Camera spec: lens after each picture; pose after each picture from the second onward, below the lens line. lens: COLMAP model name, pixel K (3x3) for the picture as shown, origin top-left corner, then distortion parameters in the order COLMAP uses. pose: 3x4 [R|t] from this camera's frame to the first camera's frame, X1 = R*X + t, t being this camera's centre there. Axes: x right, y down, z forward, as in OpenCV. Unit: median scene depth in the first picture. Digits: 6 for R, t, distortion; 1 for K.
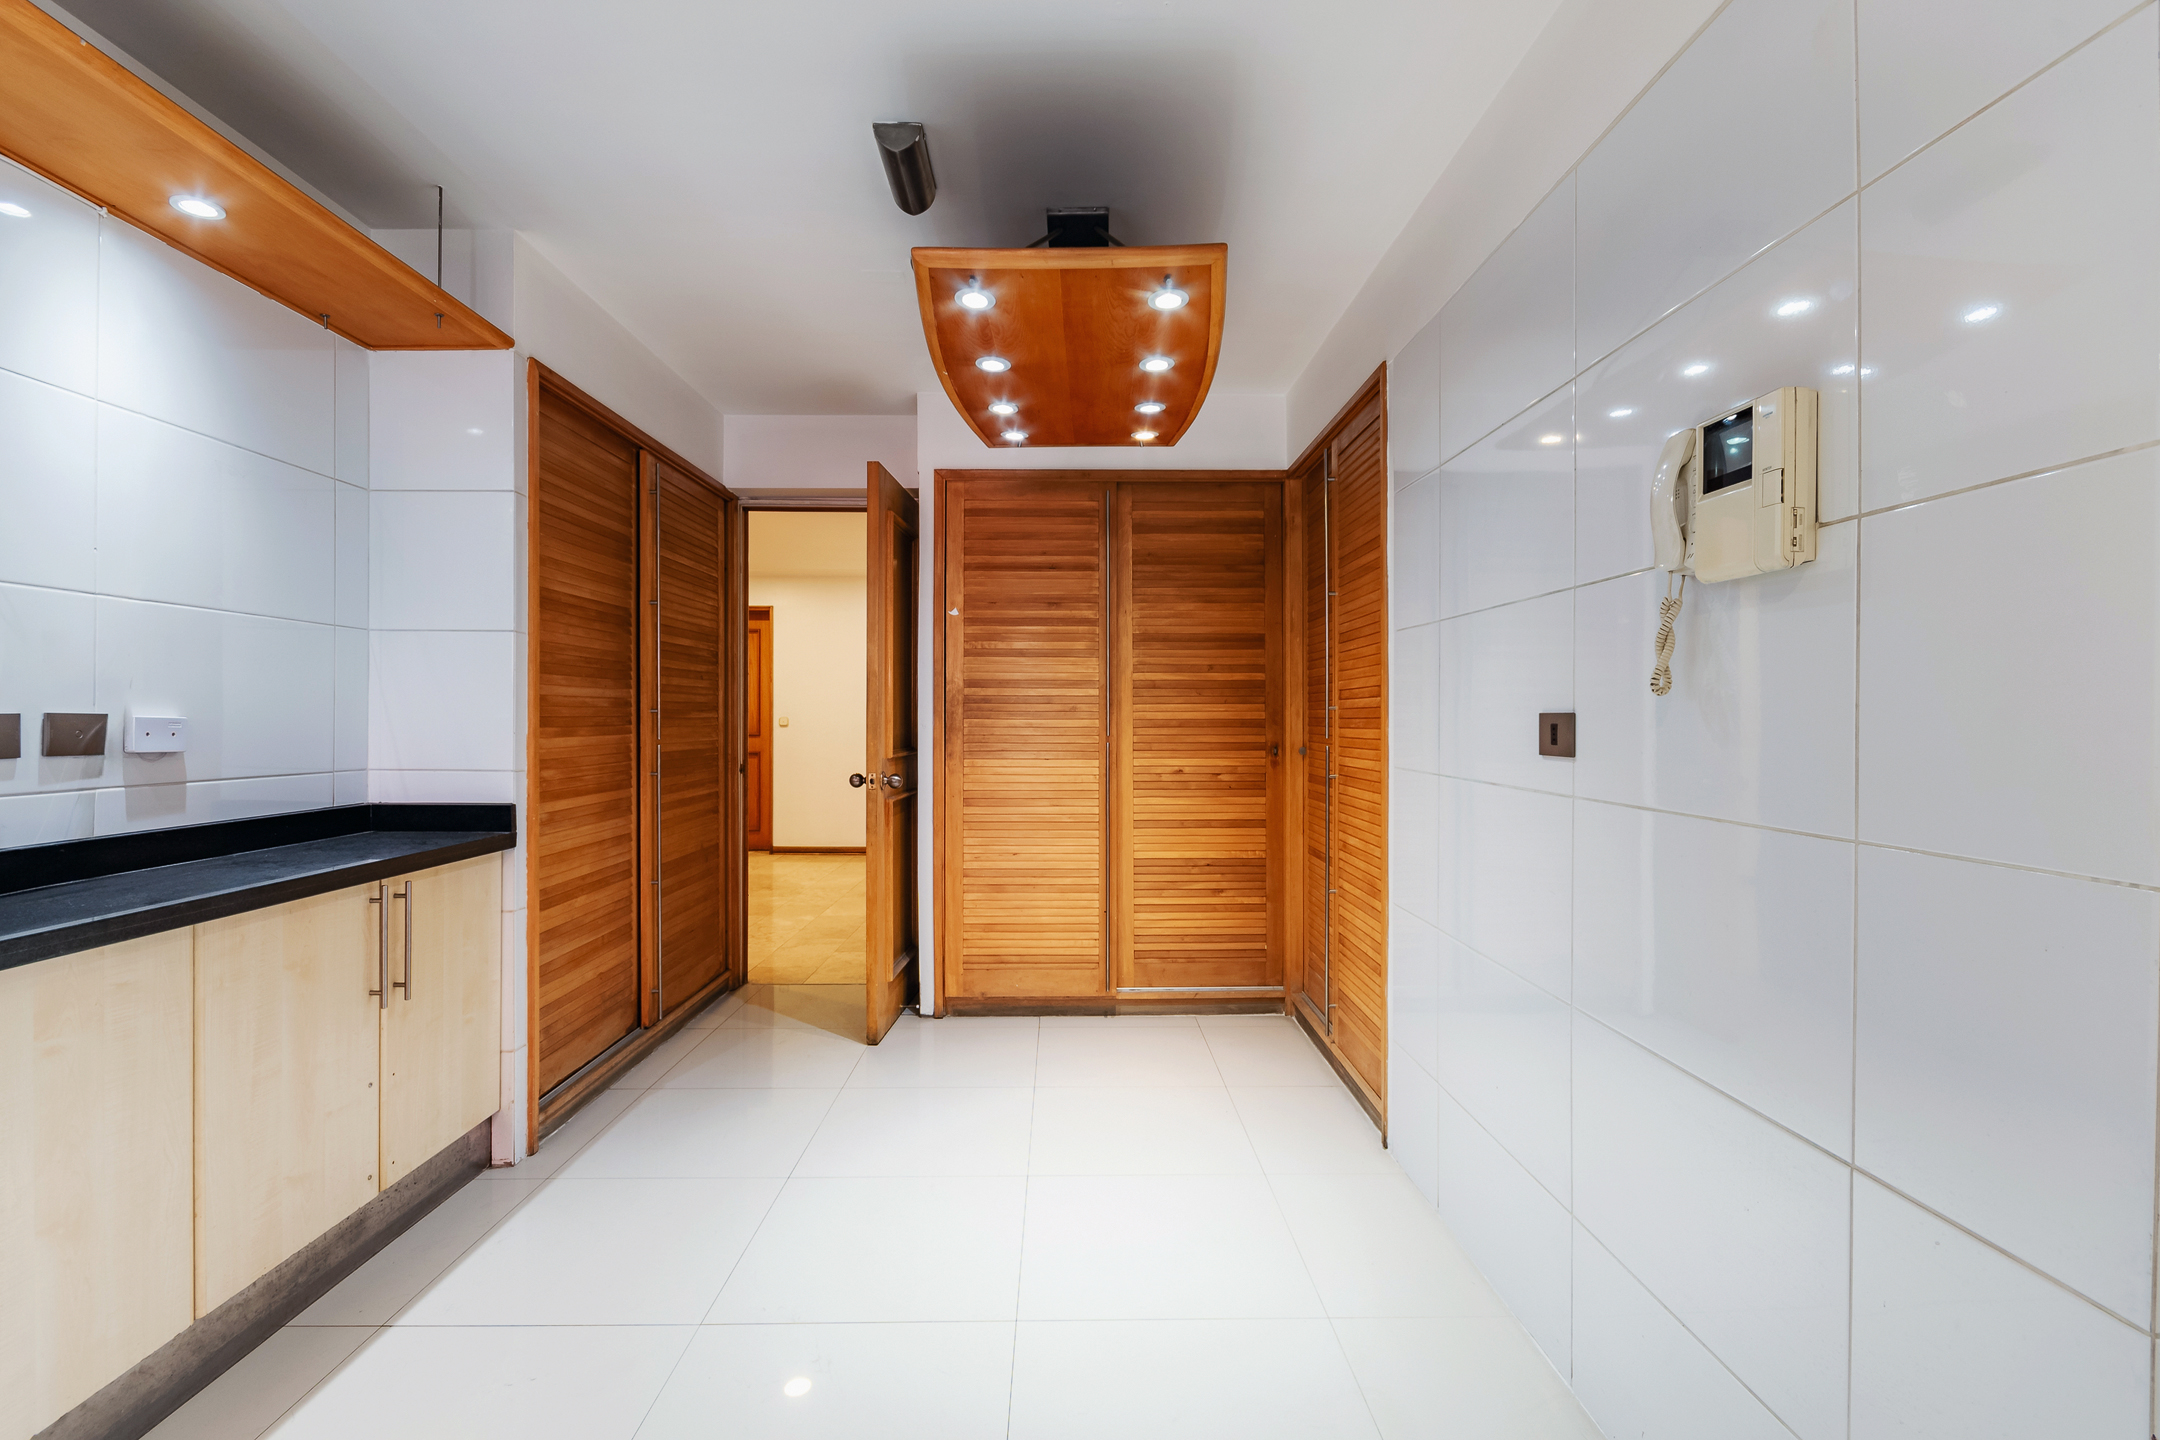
lens RADIAL K [[985.6, 0, 1084.5], [0, 985.6, 722.5], [0, 0, 1]] dist [-0.018248, -0.001953]
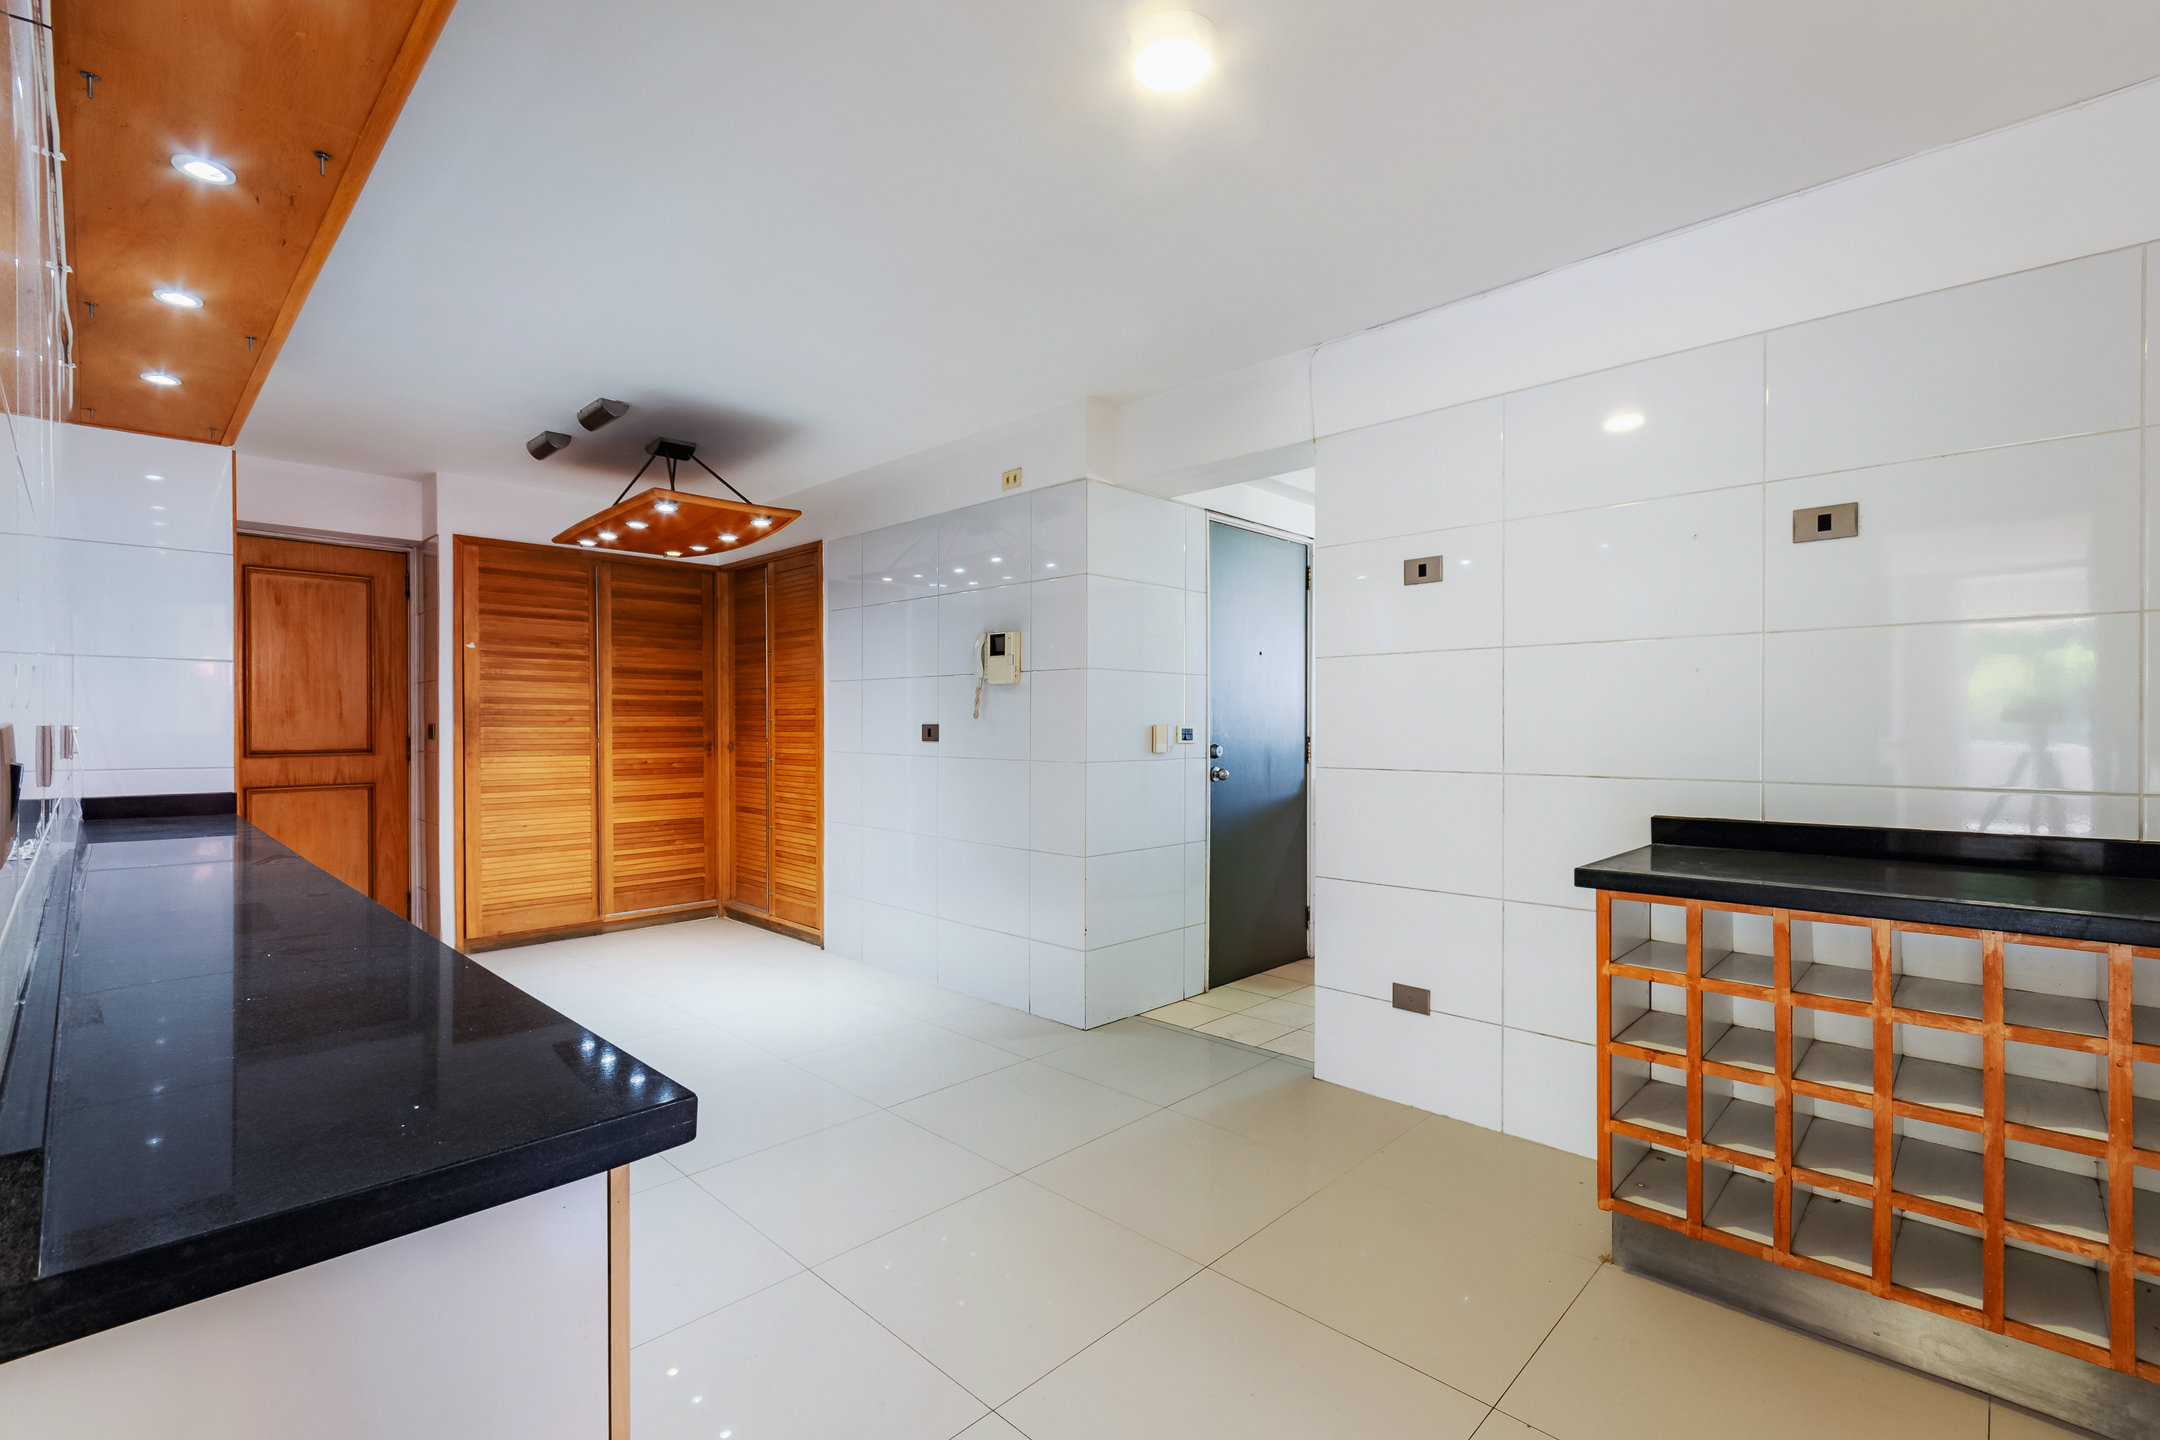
lens RADIAL K [[949.1, 0, 1083.0], [0, 949.1, 724.1], [0, 0, 1]] dist [-0.000254, -0.000080]
pose [[0.706592, -0.000373, 0.707621, -0.450372], [0.002654, 0.999994, -0.002123, -0.002281], [-0.707617, 0.003378, 0.706589, -0.468056]]
